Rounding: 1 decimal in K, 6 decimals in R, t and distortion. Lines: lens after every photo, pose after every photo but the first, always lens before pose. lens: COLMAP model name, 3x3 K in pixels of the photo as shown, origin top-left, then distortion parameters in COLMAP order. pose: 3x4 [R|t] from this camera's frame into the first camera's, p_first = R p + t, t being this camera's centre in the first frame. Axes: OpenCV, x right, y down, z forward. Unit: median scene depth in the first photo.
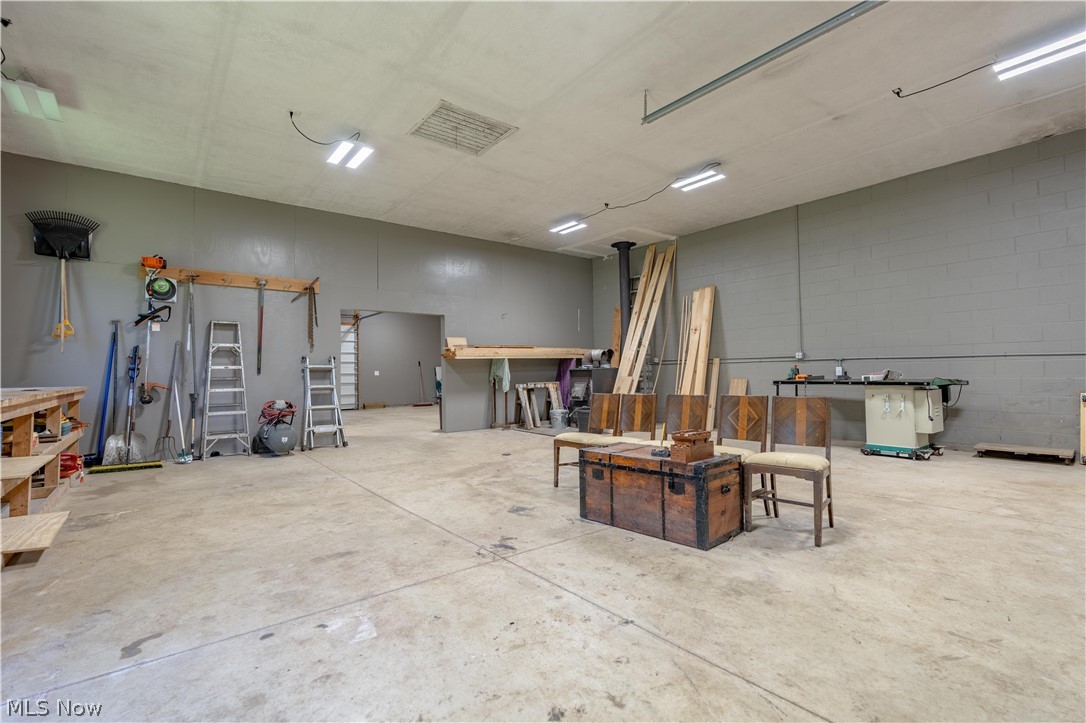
lens RADIAL K [[484.0, 0, 542.8], [0, 484.0, 360.1], [0, 0, 1]] dist [-0.000427, 0.000012]
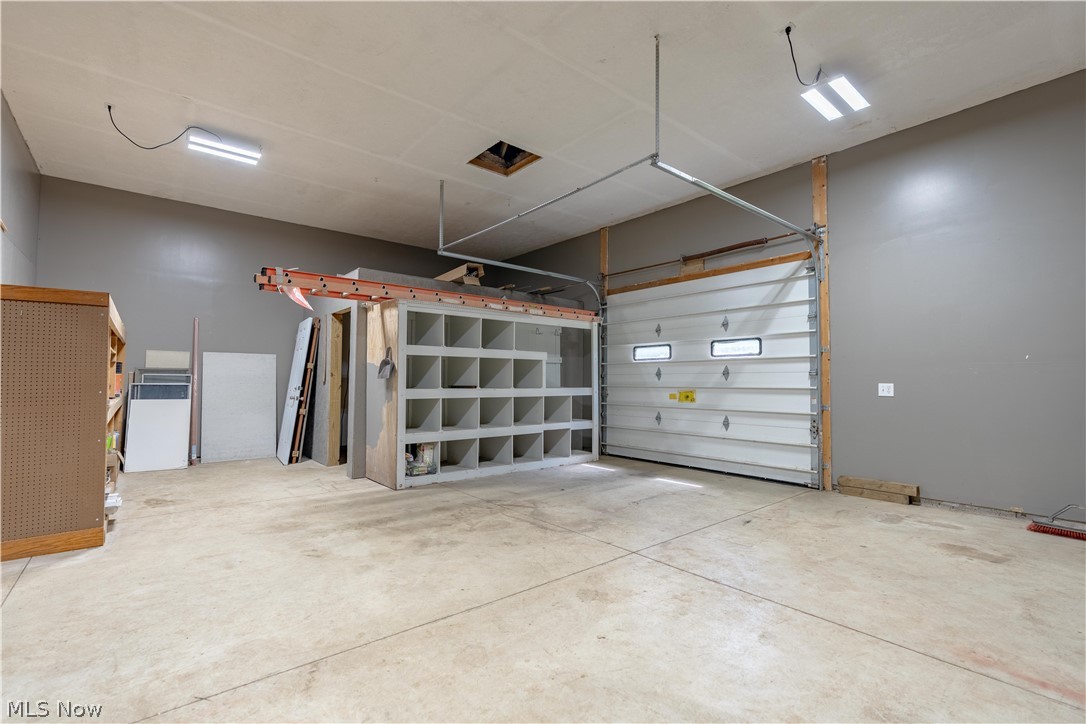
lens RADIAL K [[484.0, 0, 542.8], [0, 484.0, 363.2], [0, 0, 1]] dist [-0.000427, 0.000012]
pose [[0.032273, -0.028999, -0.999058, -0.030713], [0.016059, 0.999465, -0.028493, 0.015781], [0.999350, -0.015124, 0.032722, 0.787951]]
